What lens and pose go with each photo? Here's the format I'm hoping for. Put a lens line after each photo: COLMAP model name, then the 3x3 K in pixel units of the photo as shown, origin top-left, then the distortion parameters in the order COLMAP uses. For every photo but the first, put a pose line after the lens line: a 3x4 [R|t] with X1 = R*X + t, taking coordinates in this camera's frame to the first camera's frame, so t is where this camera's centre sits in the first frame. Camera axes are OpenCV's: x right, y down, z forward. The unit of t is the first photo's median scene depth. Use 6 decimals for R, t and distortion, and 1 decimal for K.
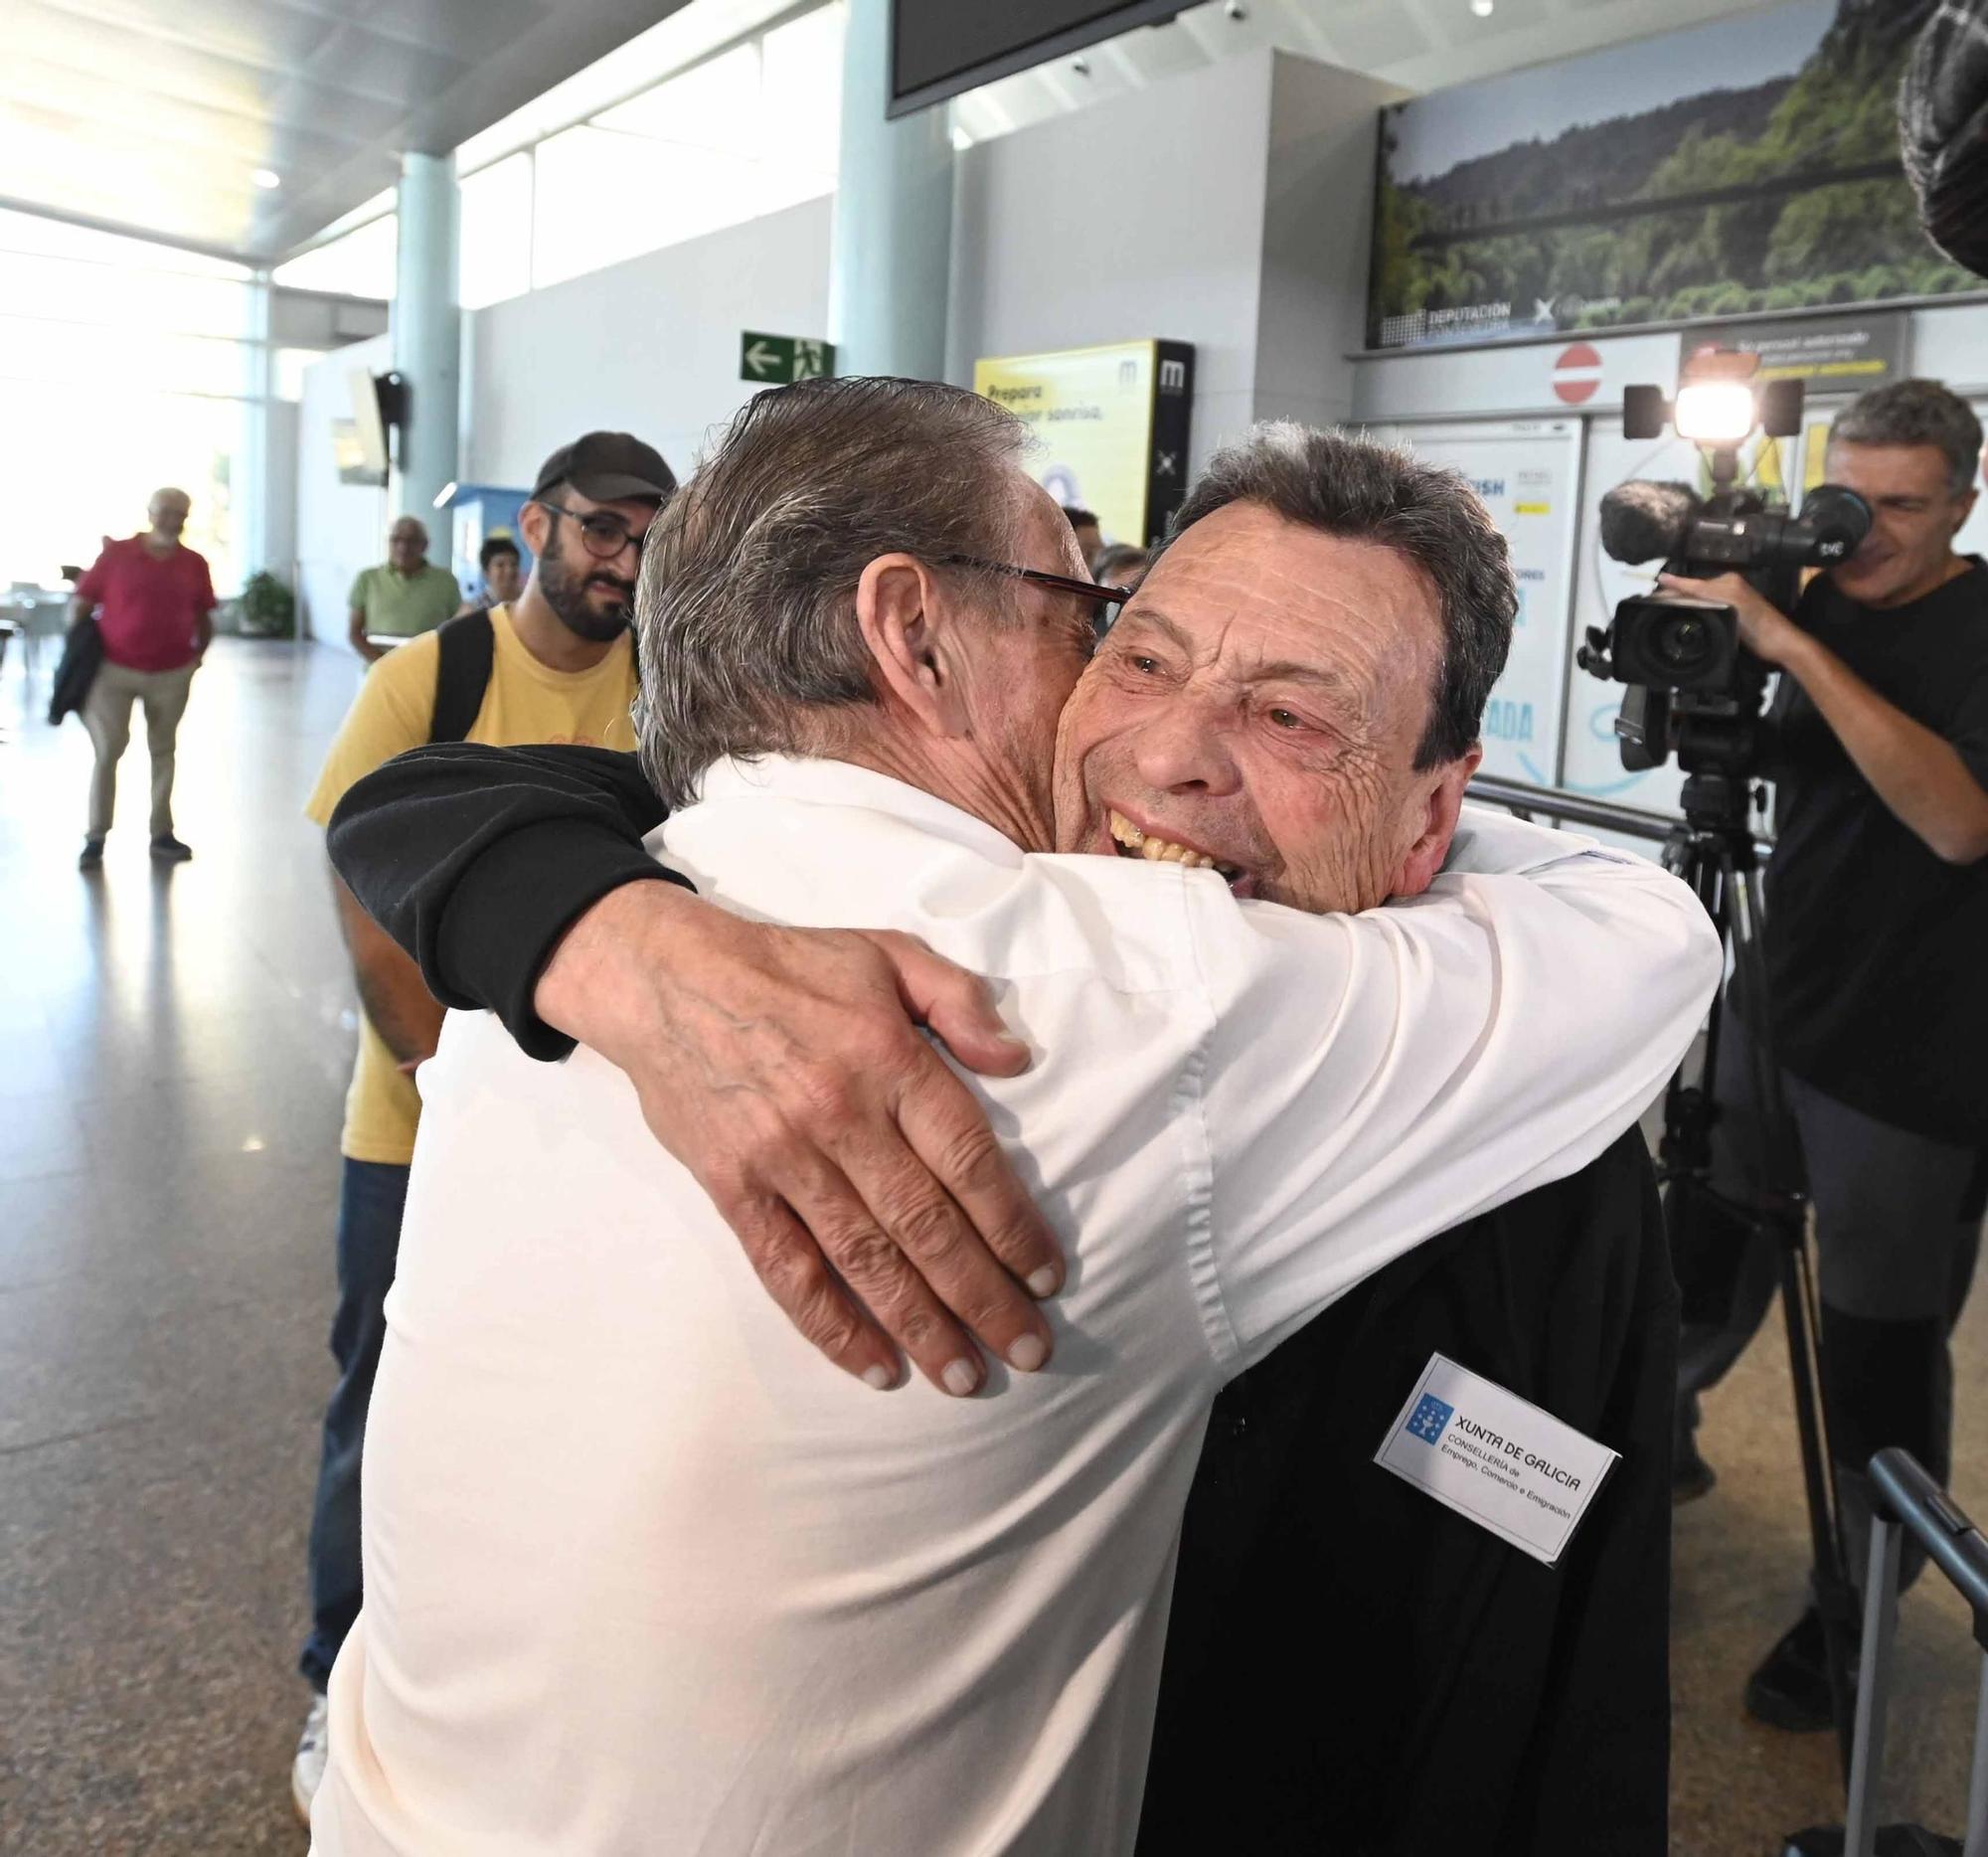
lens RADIAL K [[1642.1, 0, 1079.8], [0, 1642.1, 716.1], [0, 0, 1]] dist [-0.001935, -0.016713]
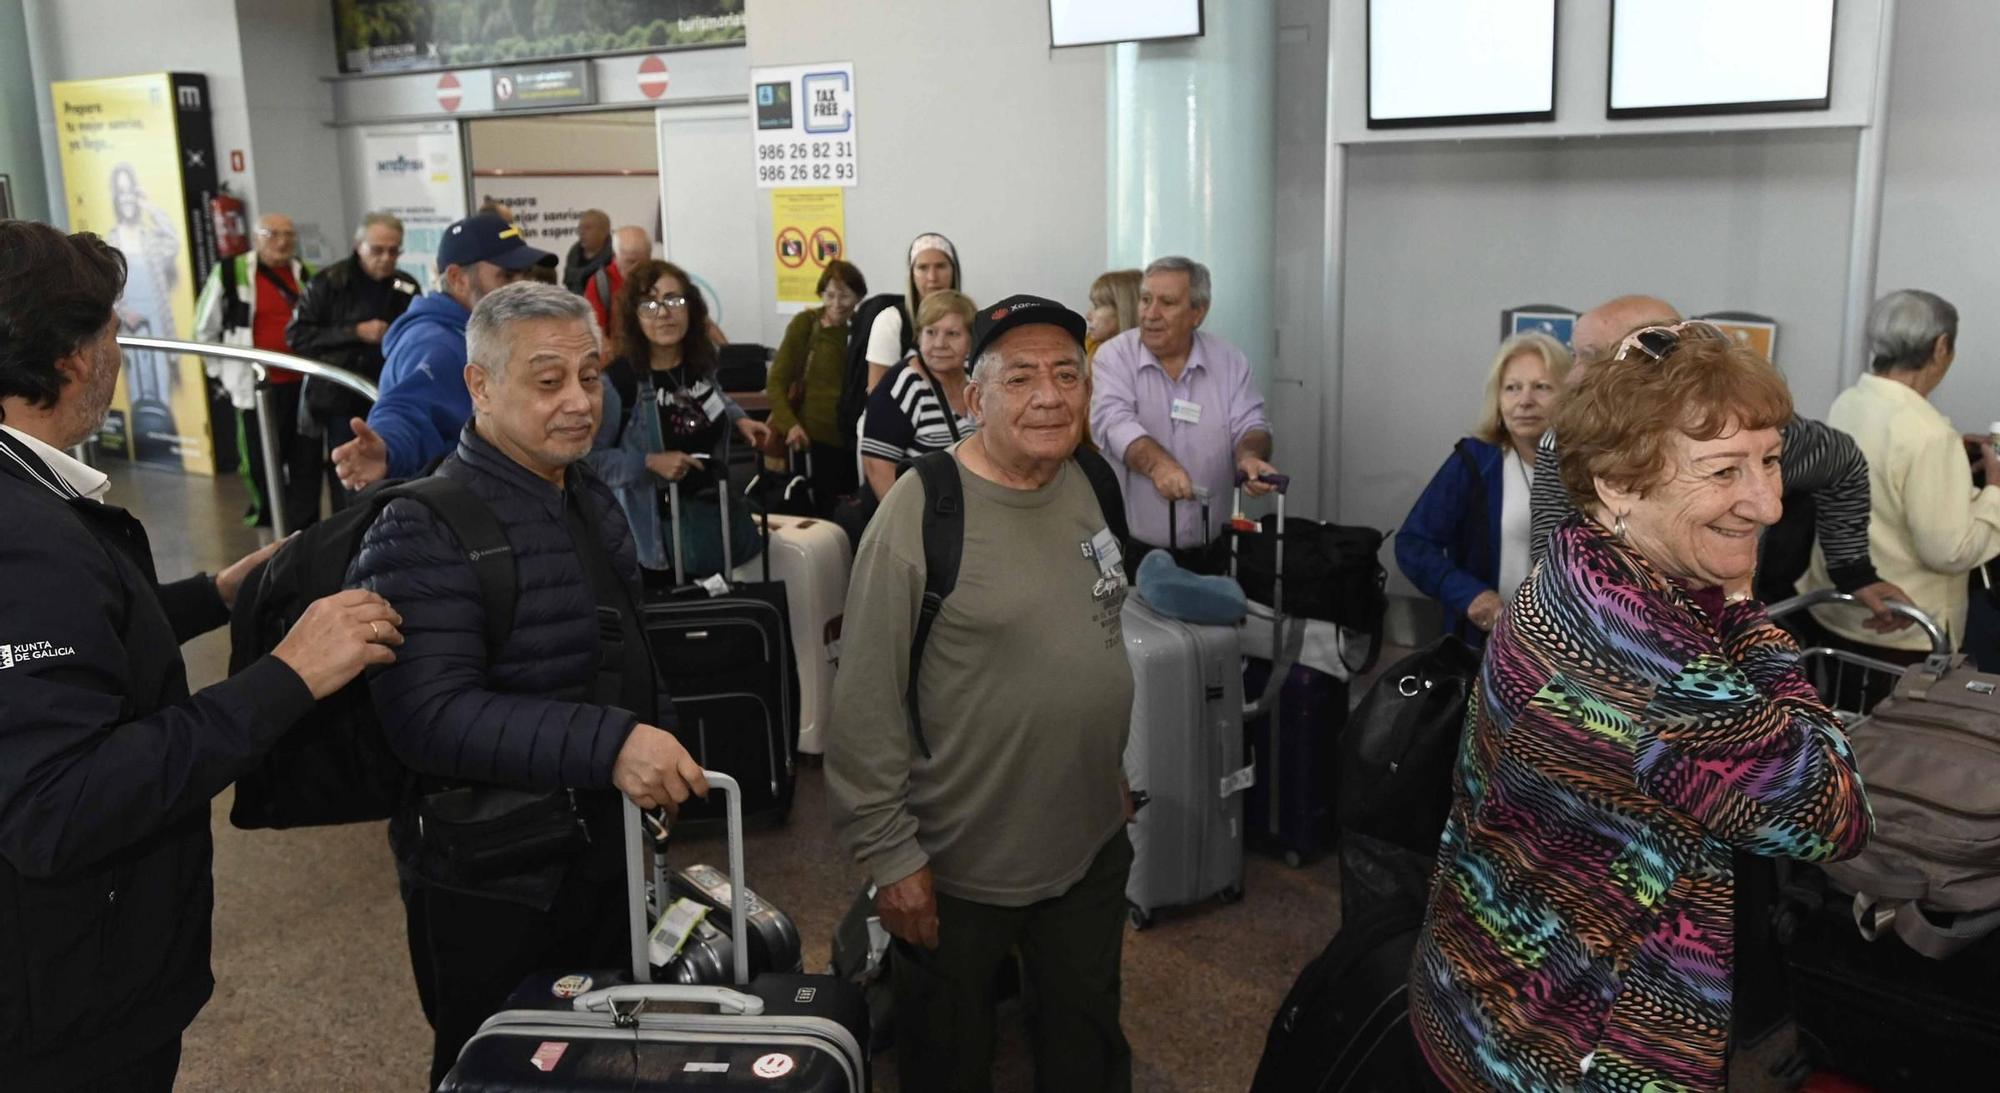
lens RADIAL K [[1392.4, 0, 1035.5], [0, 1392.4, 434.7], [0, 0, 1]] dist [-0.008985, 0.013921]
pose [[0.916547, -0.133483, 0.376993, 0.243411], [0.099512, 0.989126, 0.108289, 0.028152], [-0.387348, -0.061737, 0.919864, -0.437671]]
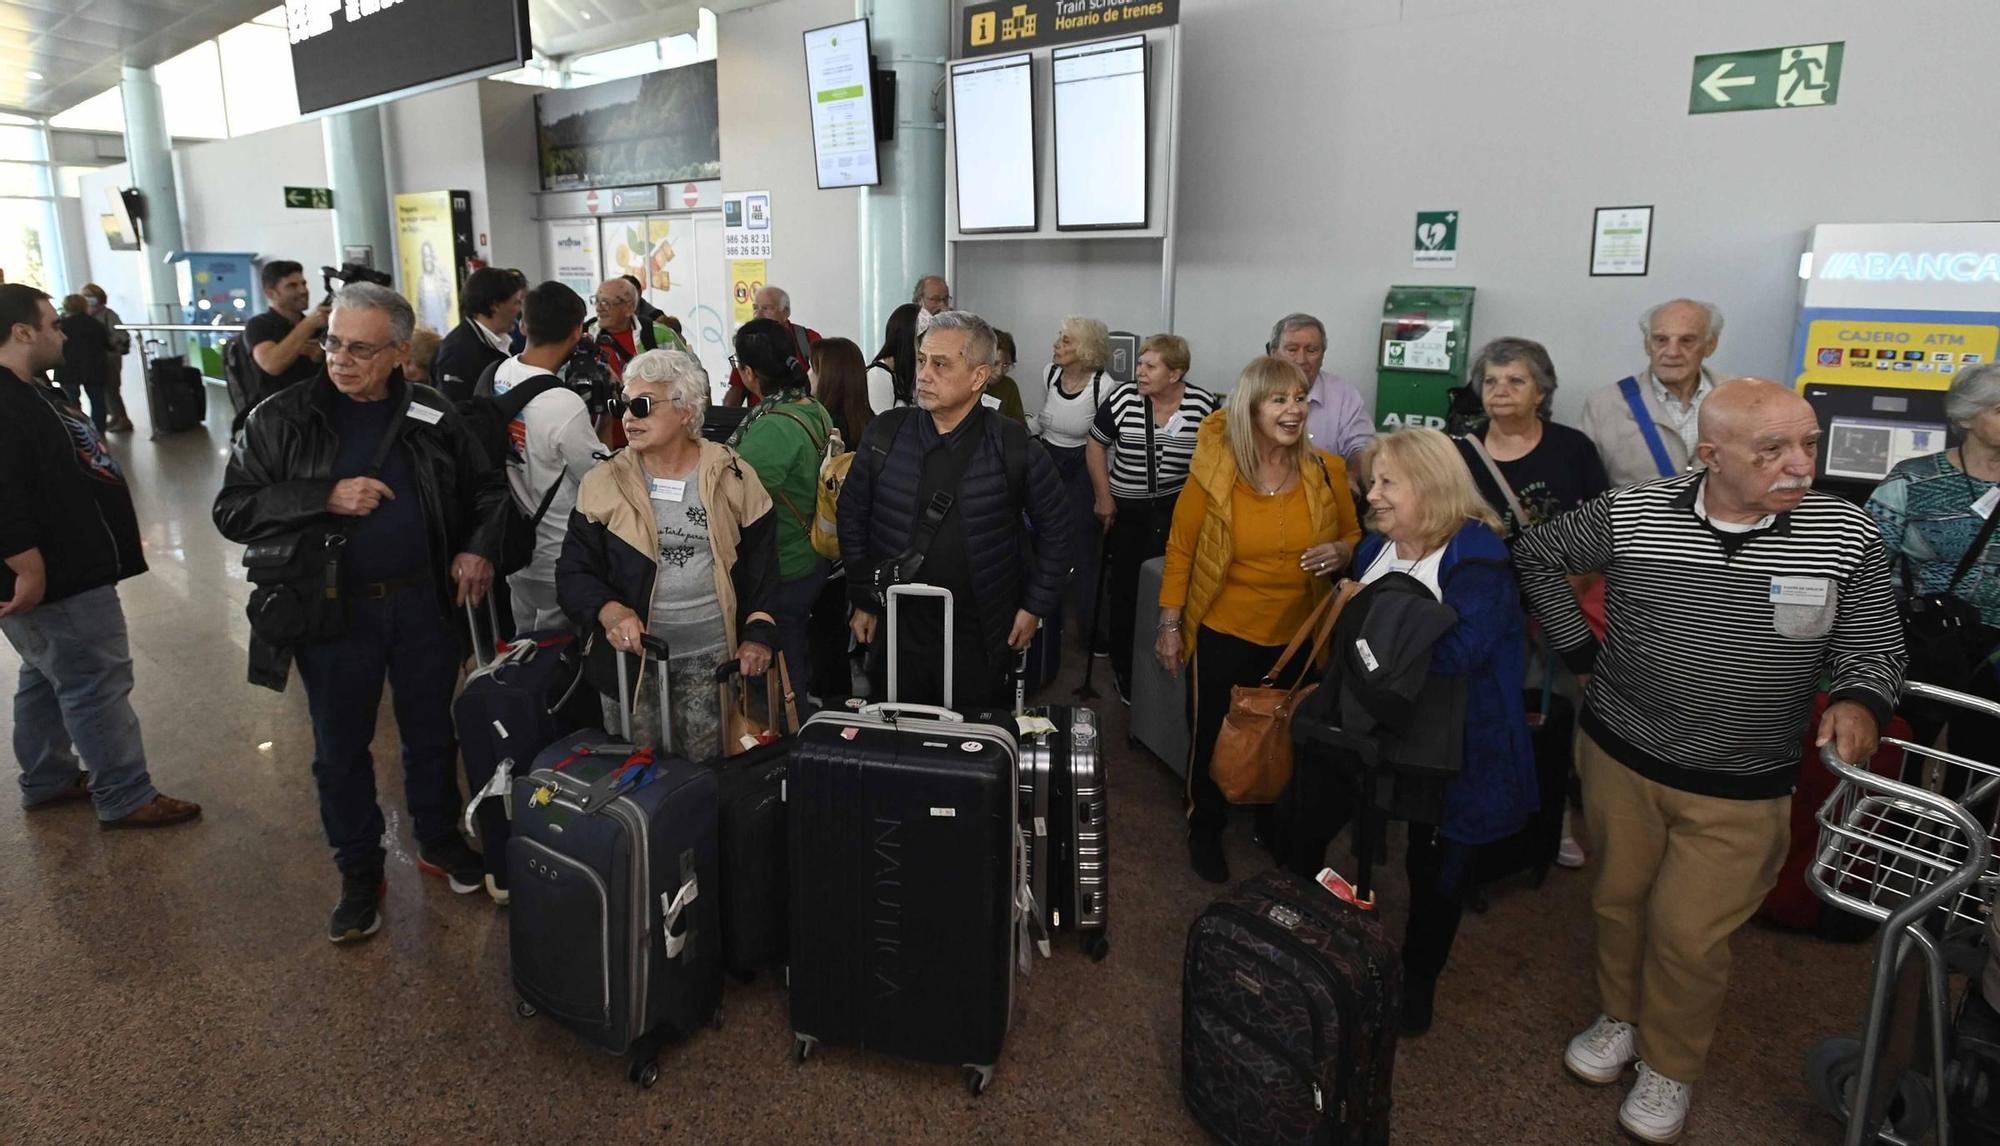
lens RADIAL K [[1003.7, 0, 940.0], [0, 1003.7, 443.2], [0, 0, 1]] dist [-0.010795, 0.000246]
pose [[0.967469, -0.097618, 0.233398, 0.393180], [0.075331, 0.991867, 0.102589, 0.063249], [-0.241515, -0.081669, 0.966954, -0.753919]]
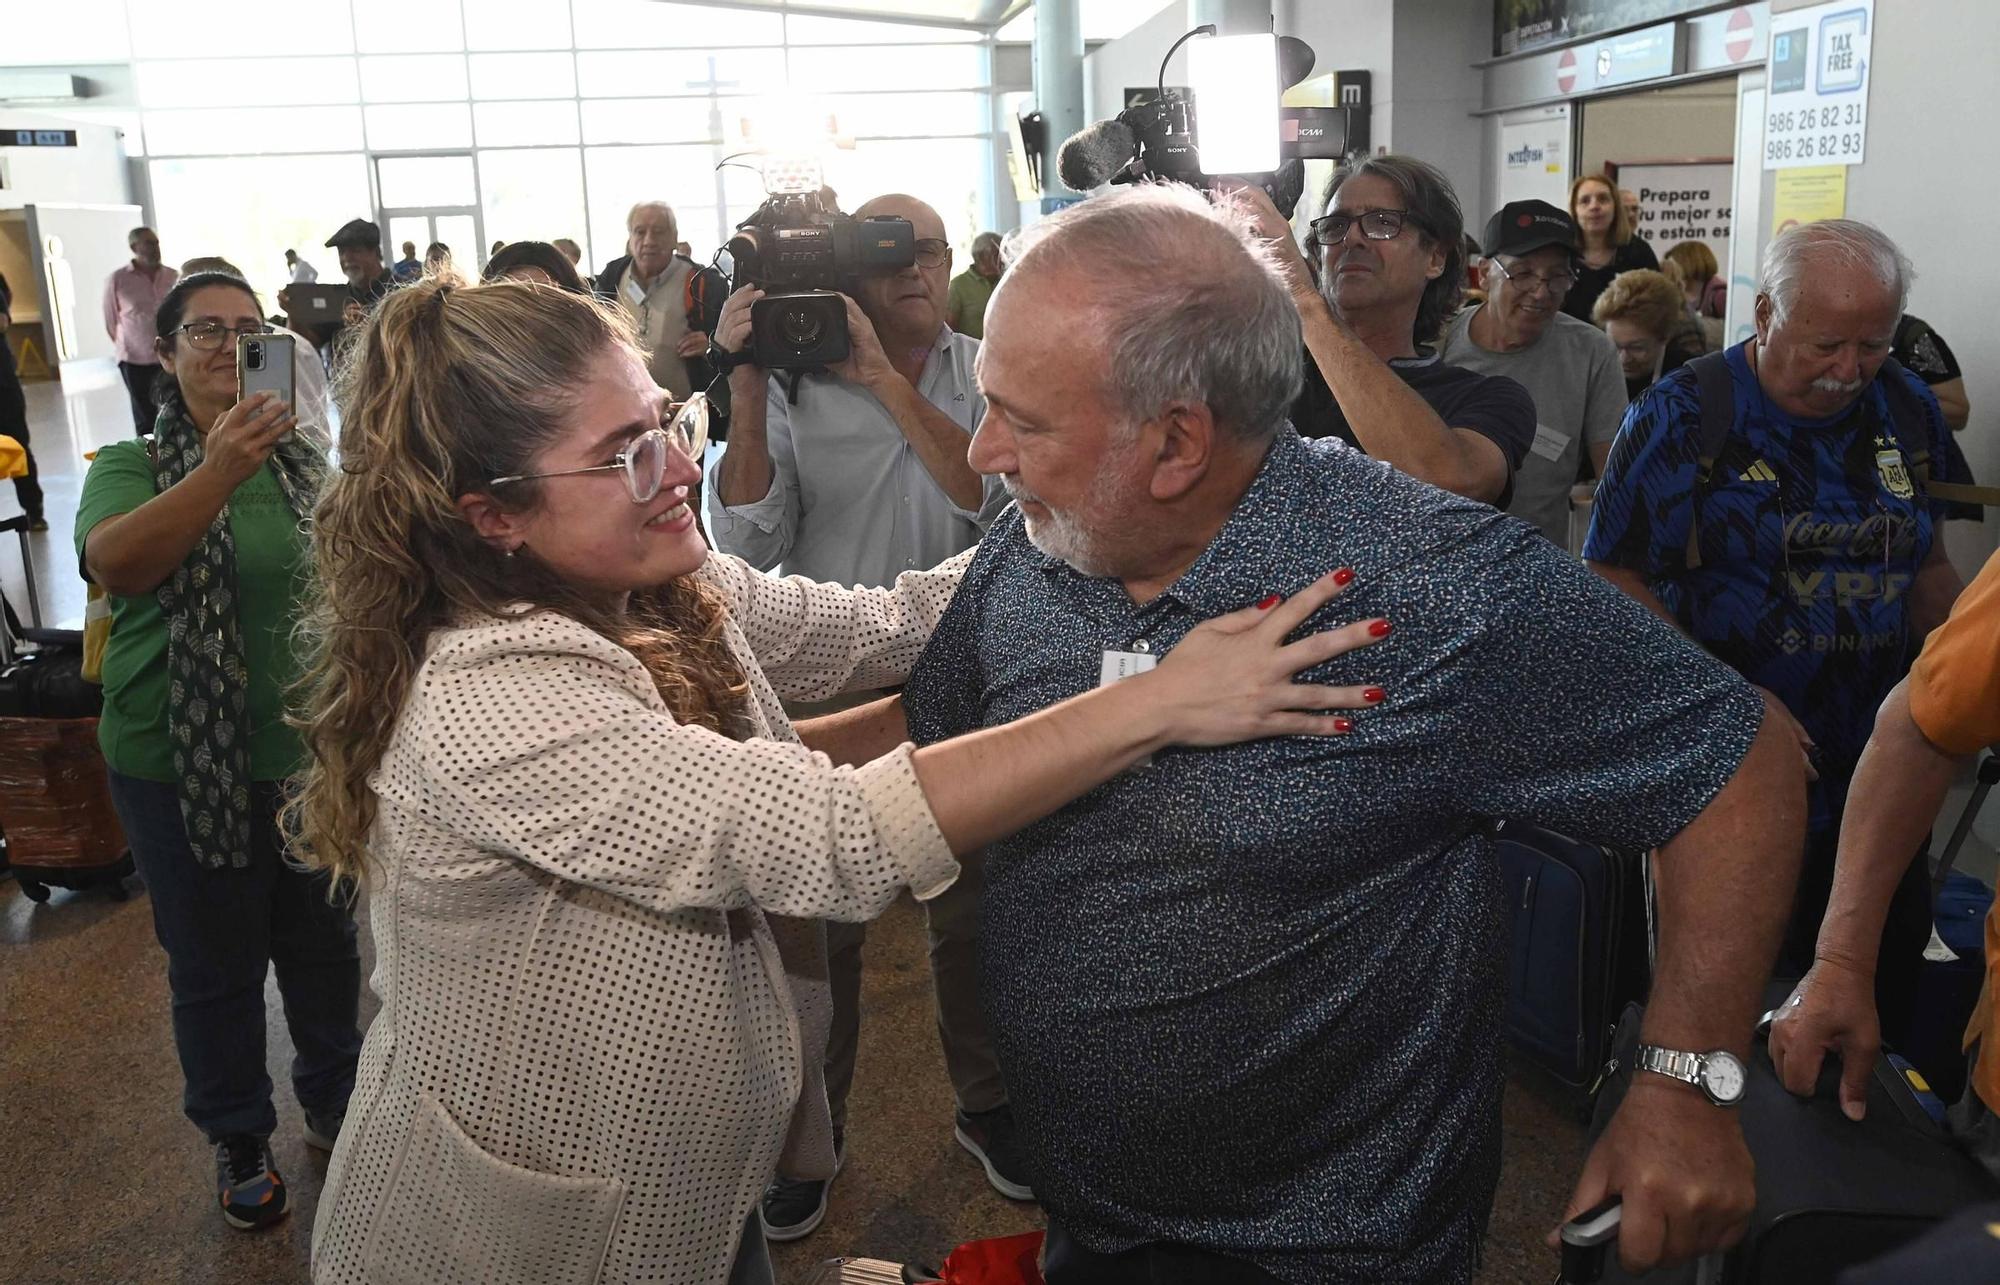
lens RADIAL K [[1636.4, 0, 1021.6], [0, 1636.4, 561.2], [0, 0, 1]] dist [-0.017023, 0.008359]
pose [[0.872428, 0.020594, -0.488308, 0.530294], [0.029980, 0.994975, 0.095526, 0.058431], [0.487822, -0.097979, 0.867427, -0.449892]]
